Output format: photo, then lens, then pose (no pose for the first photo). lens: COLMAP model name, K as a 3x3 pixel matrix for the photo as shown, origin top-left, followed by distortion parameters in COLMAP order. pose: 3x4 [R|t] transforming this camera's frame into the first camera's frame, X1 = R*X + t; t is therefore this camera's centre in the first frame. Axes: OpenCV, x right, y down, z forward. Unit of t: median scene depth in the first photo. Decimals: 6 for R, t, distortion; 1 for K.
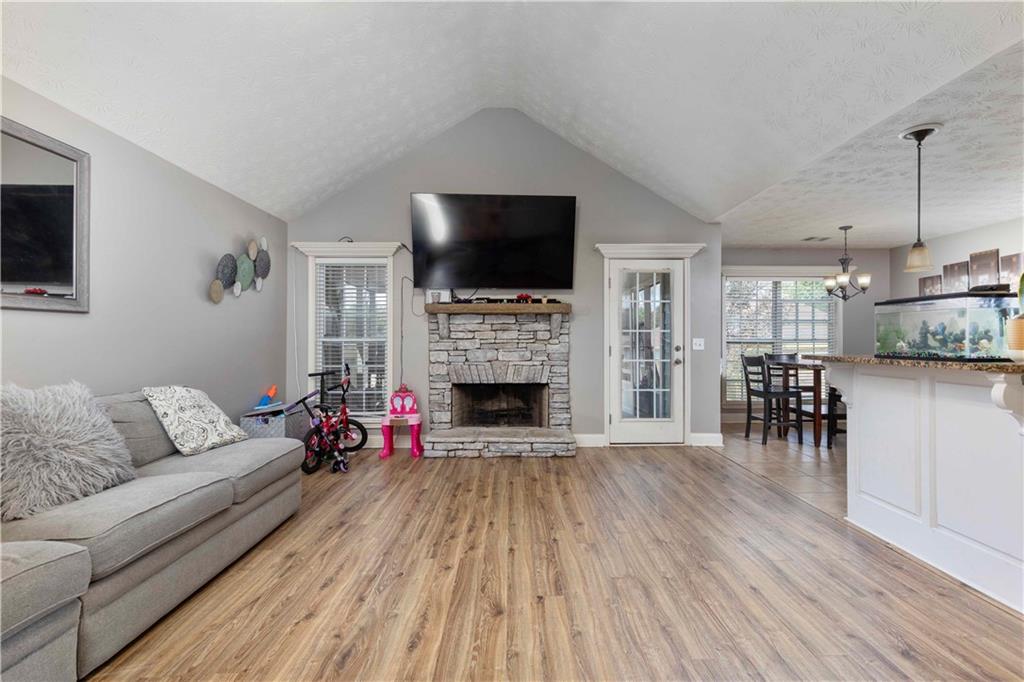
lens RADIAL K [[458.4, 0, 519.8], [0, 458.4, 340.5], [0, 0, 1]] dist [0.003344, 0.000149]
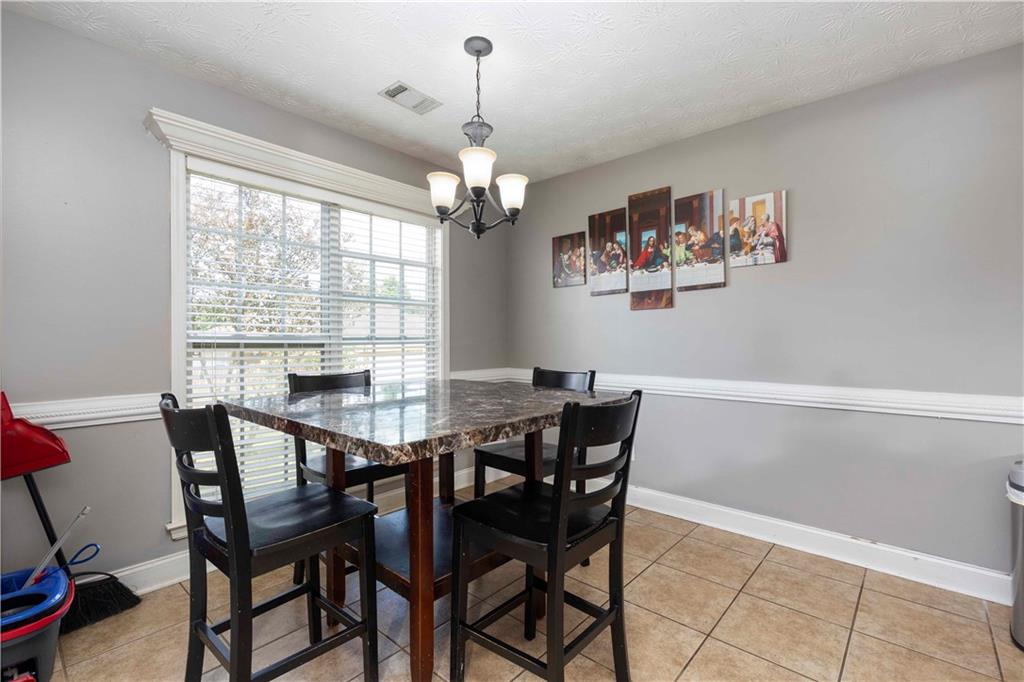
lens RADIAL K [[448.8, 0, 525.5], [0, 448.8, 337.8], [0, 0, 1]] dist [-0.000310, -0.000086]
pose [[0.659245, -0.000296, 0.751928, 0.958603], [0.004962, 0.999980, -0.003957, 0.000251], [-0.751912, 0.006340, 0.659234, 1.536443]]
